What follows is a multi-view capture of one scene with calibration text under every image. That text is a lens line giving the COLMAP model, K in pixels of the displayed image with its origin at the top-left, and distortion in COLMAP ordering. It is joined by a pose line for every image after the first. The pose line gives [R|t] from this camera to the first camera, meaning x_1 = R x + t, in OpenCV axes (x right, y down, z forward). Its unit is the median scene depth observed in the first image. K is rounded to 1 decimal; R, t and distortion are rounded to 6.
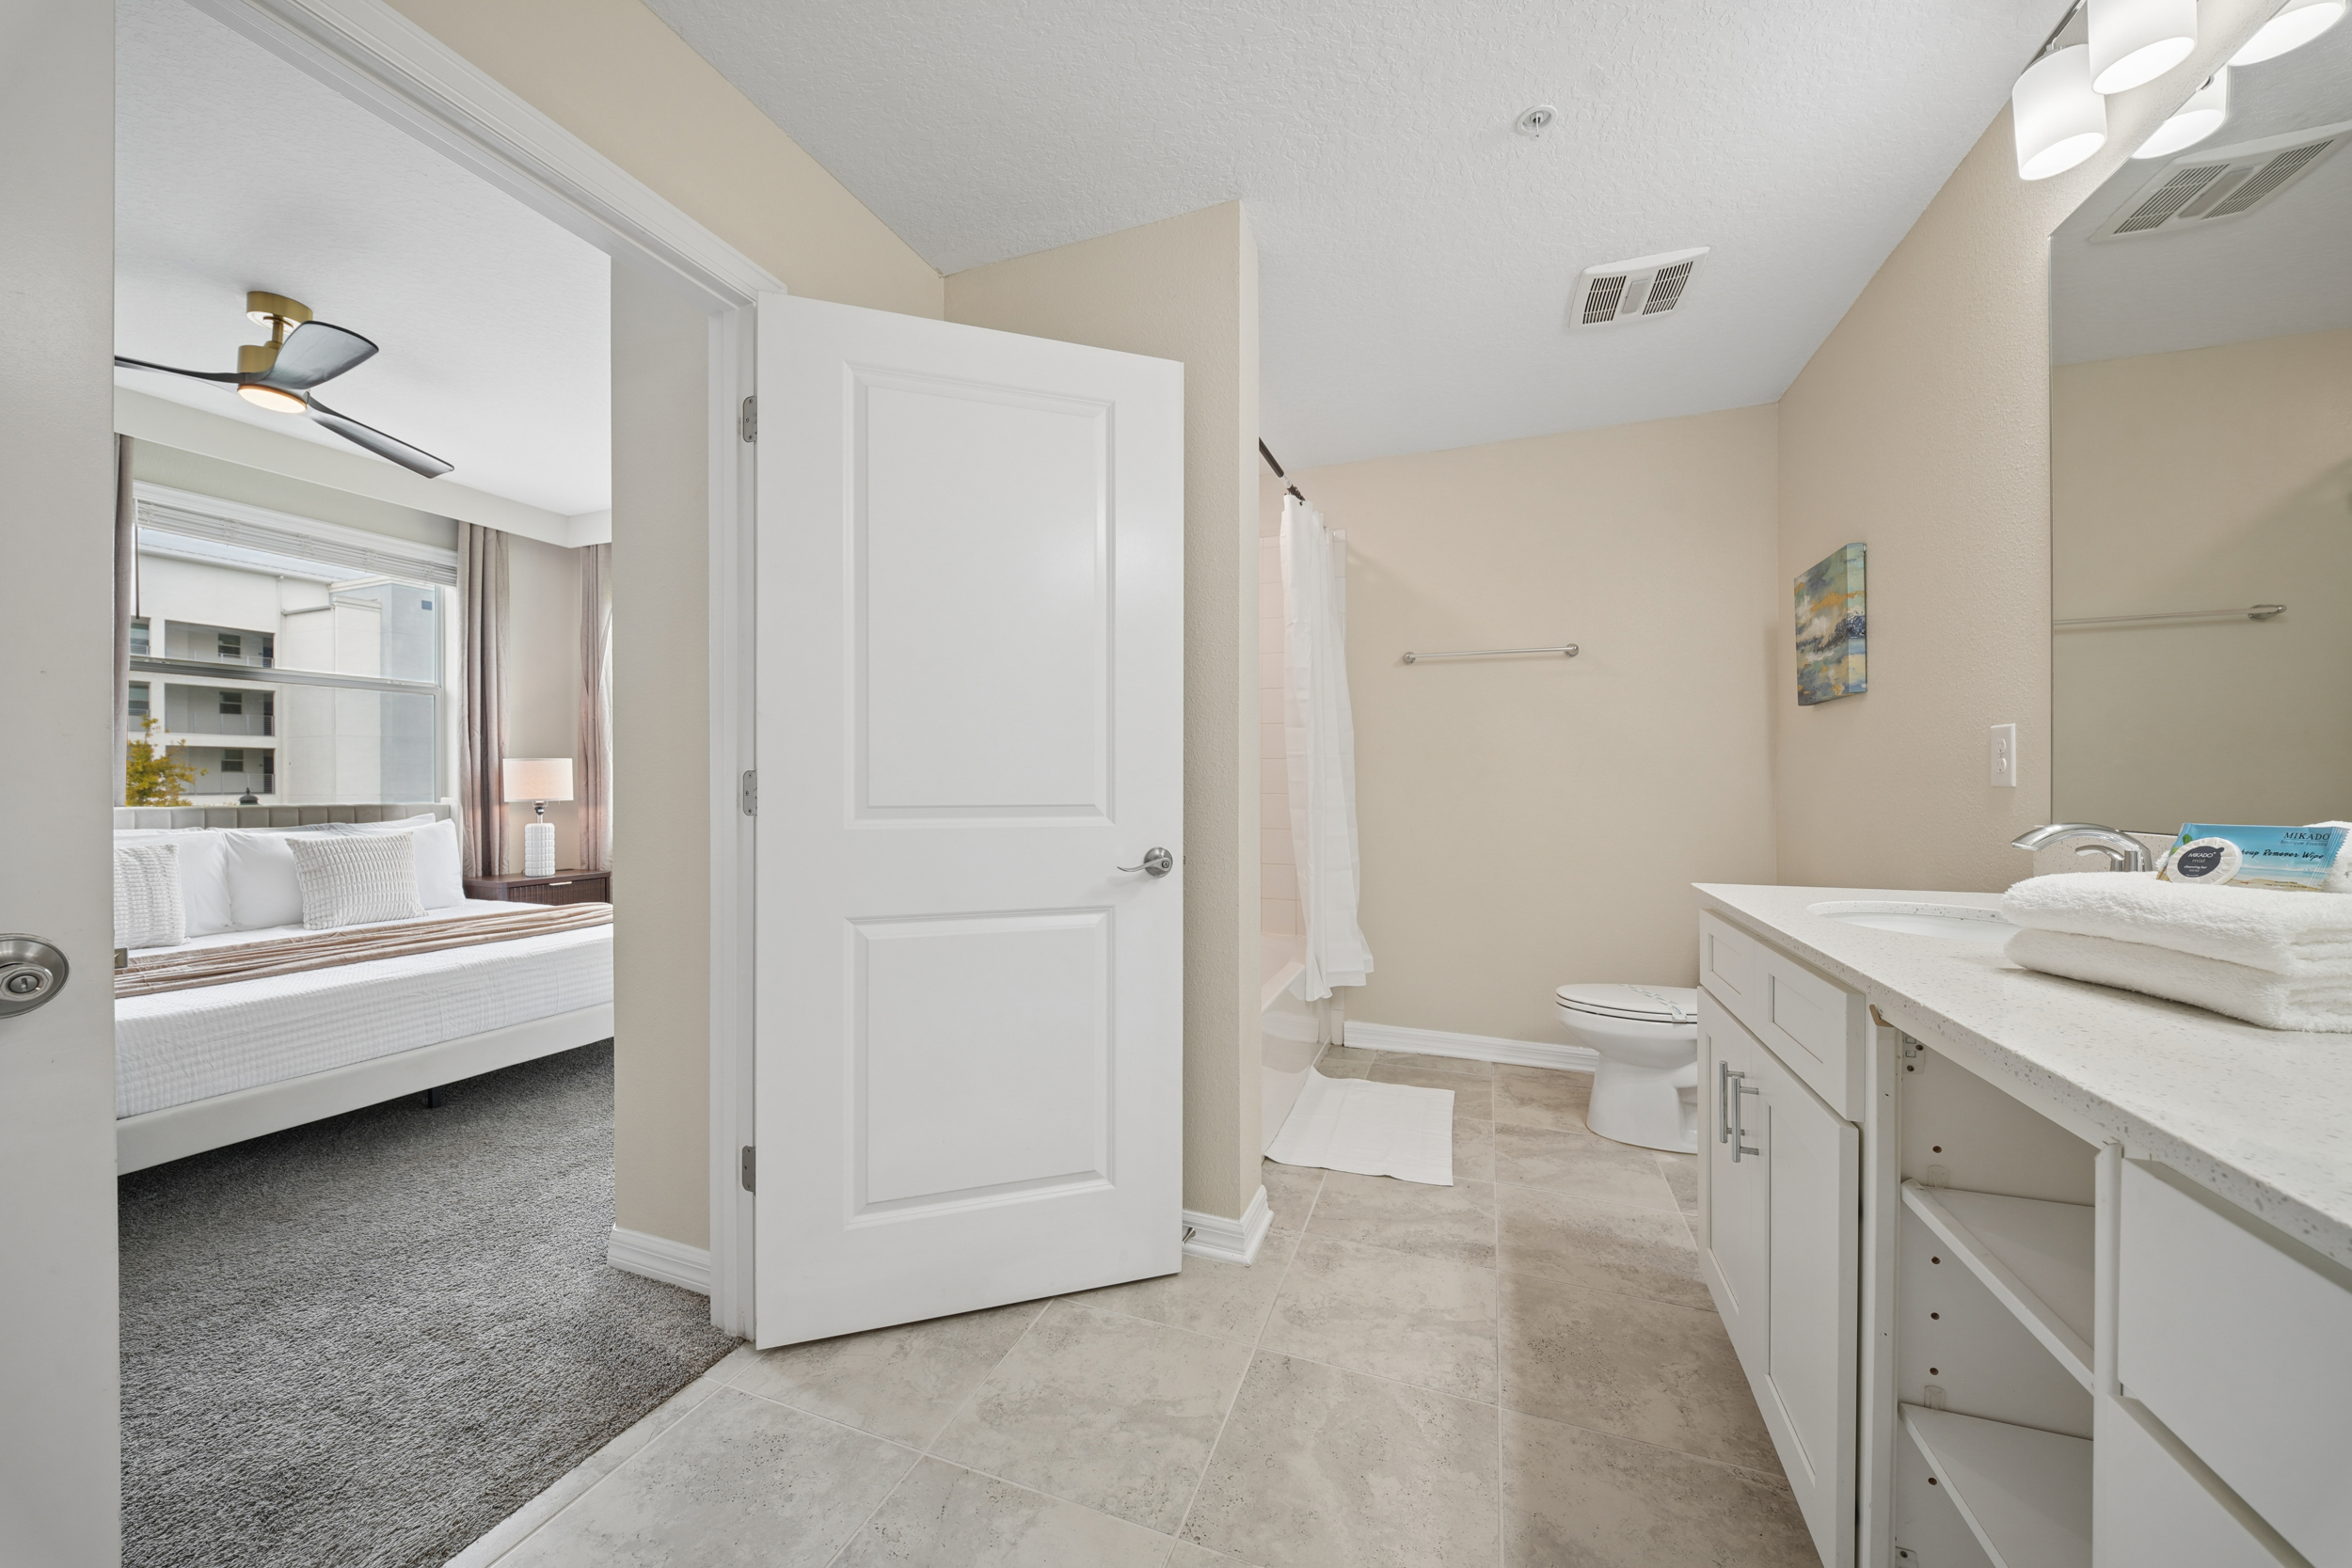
lens RADIAL K [[828.4, 0, 1185.7], [0, 828.4, 749.7], [0, 0, 1]] dist [0.005526, -0.005430]
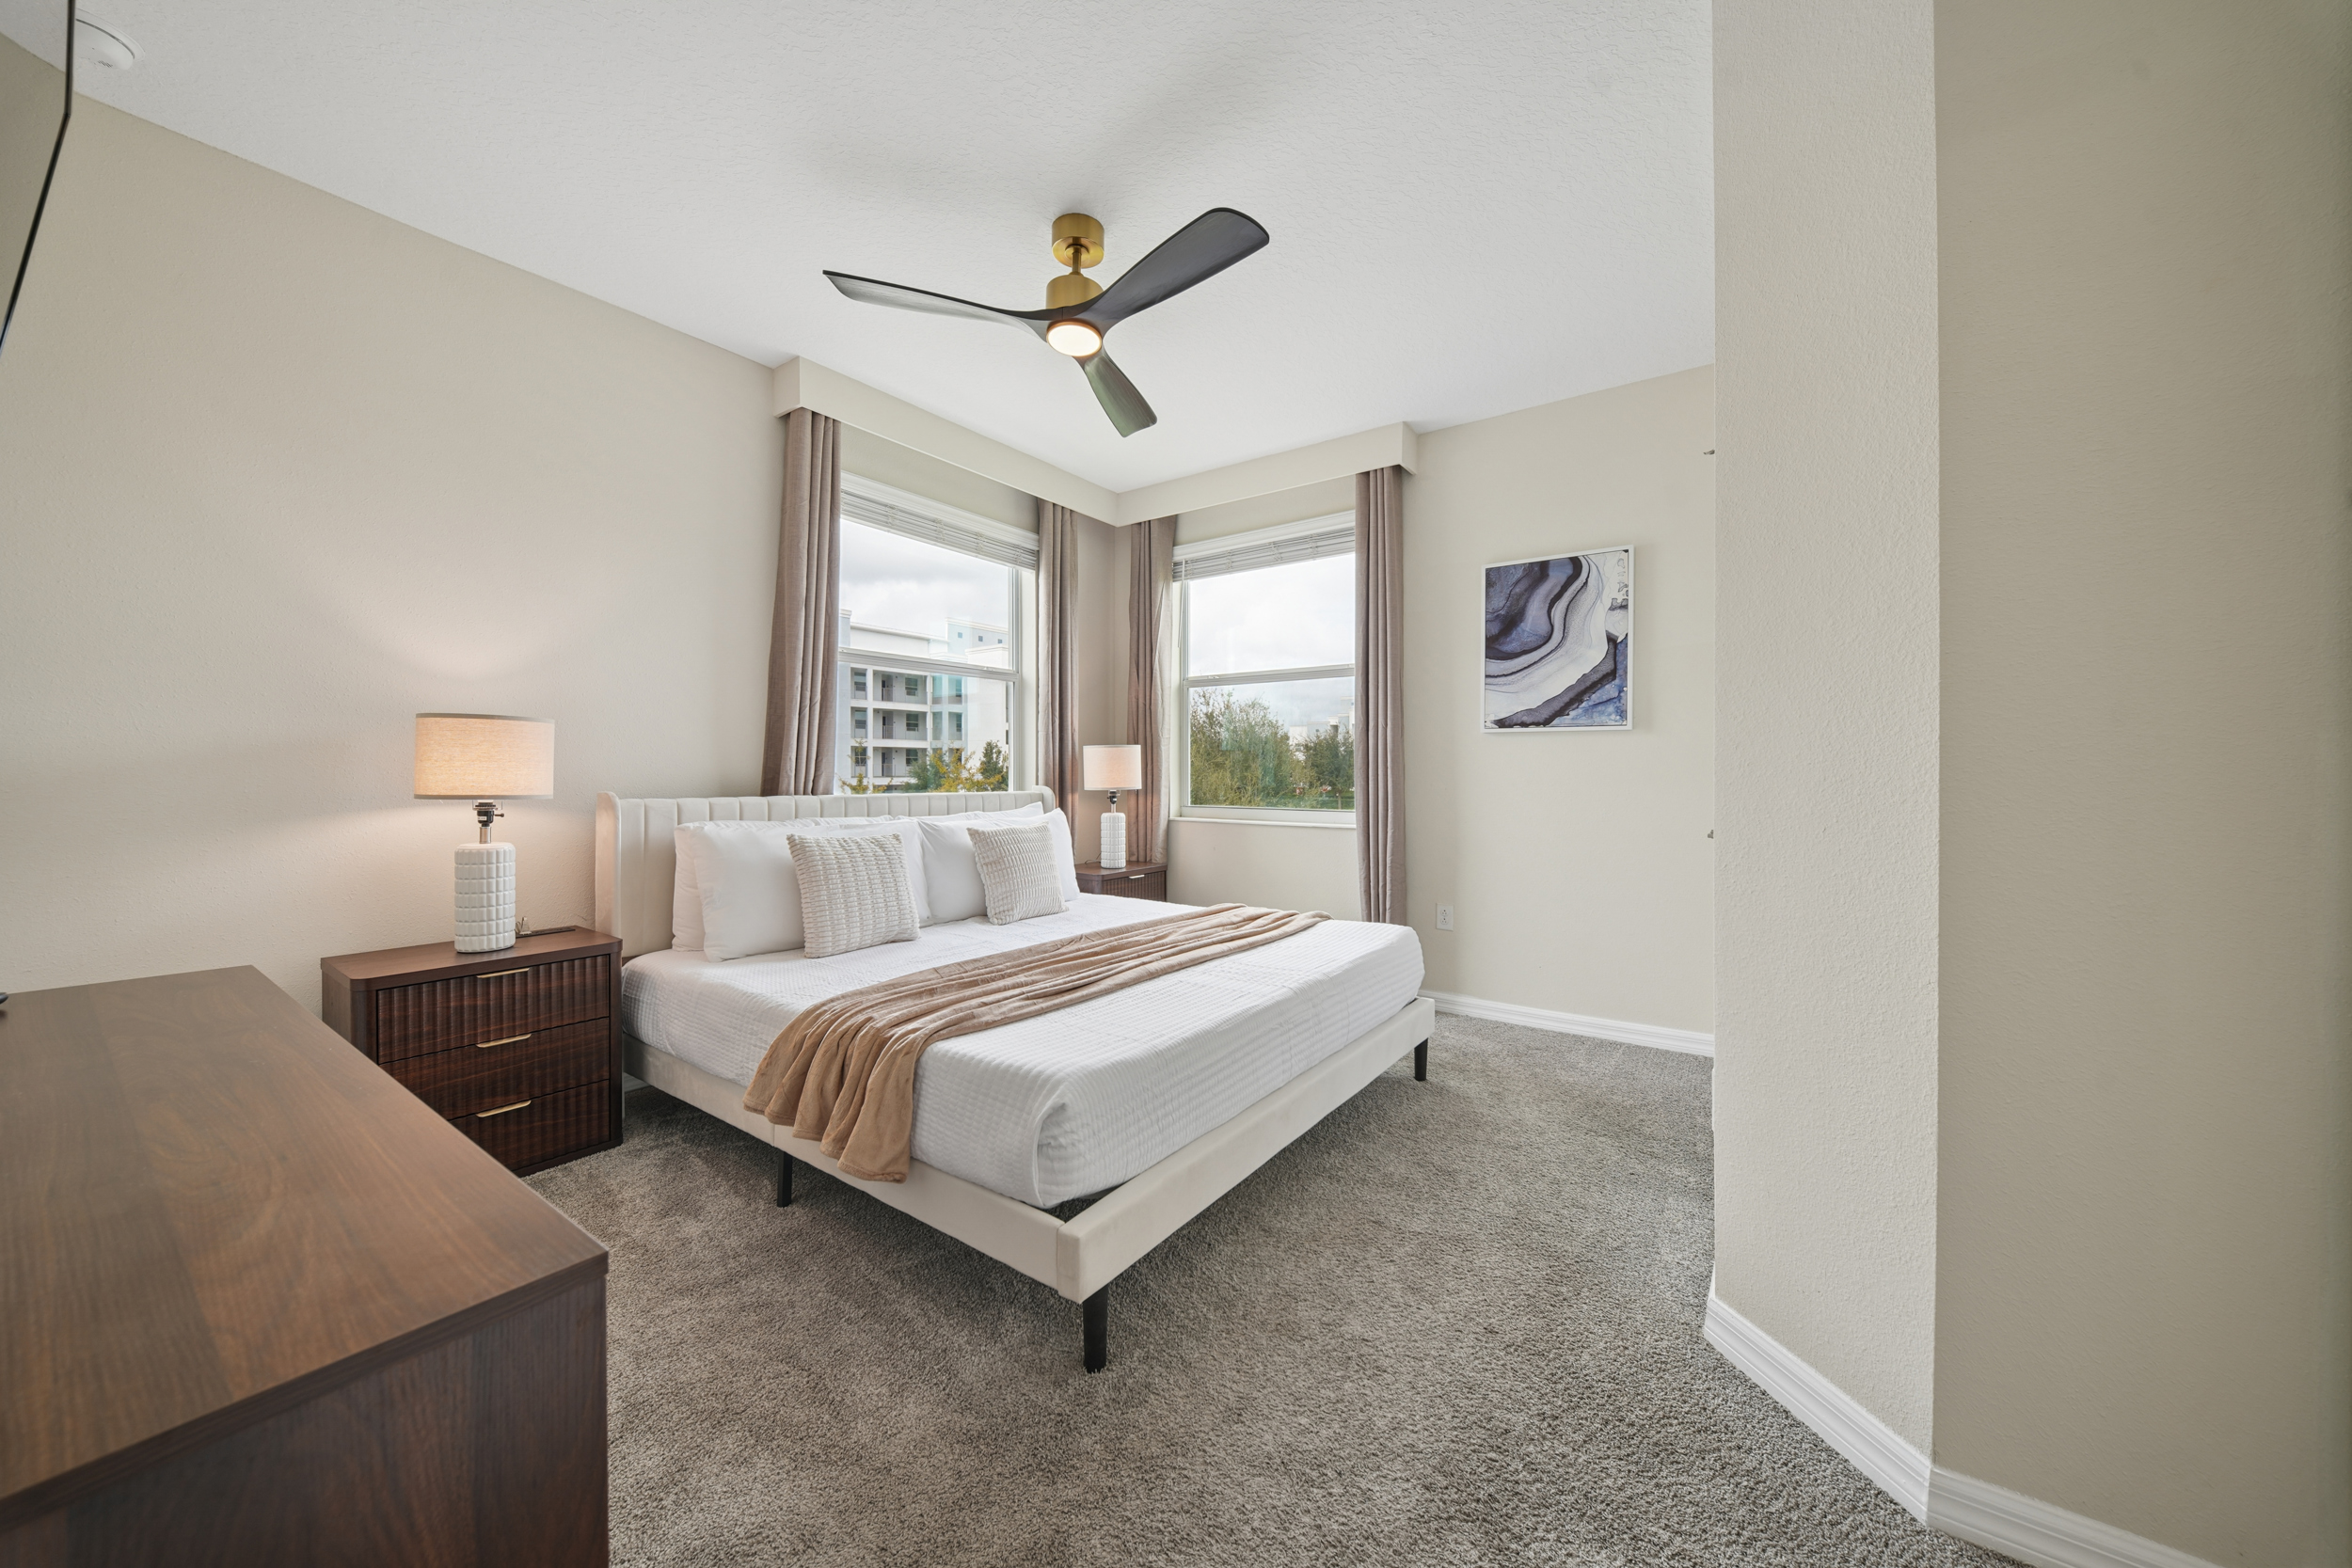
lens RADIAL K [[828.4, 0, 1182.6], [0, 828.4, 744.0], [0, 0, 1]] dist [0.005526, -0.005430]
pose [[0.963829, -0.004470, -0.266485, -0.465755], [0.006416, 0.999959, 0.006431, 0.003447], [0.266445, -0.007908, 0.963818, 0.105560]]
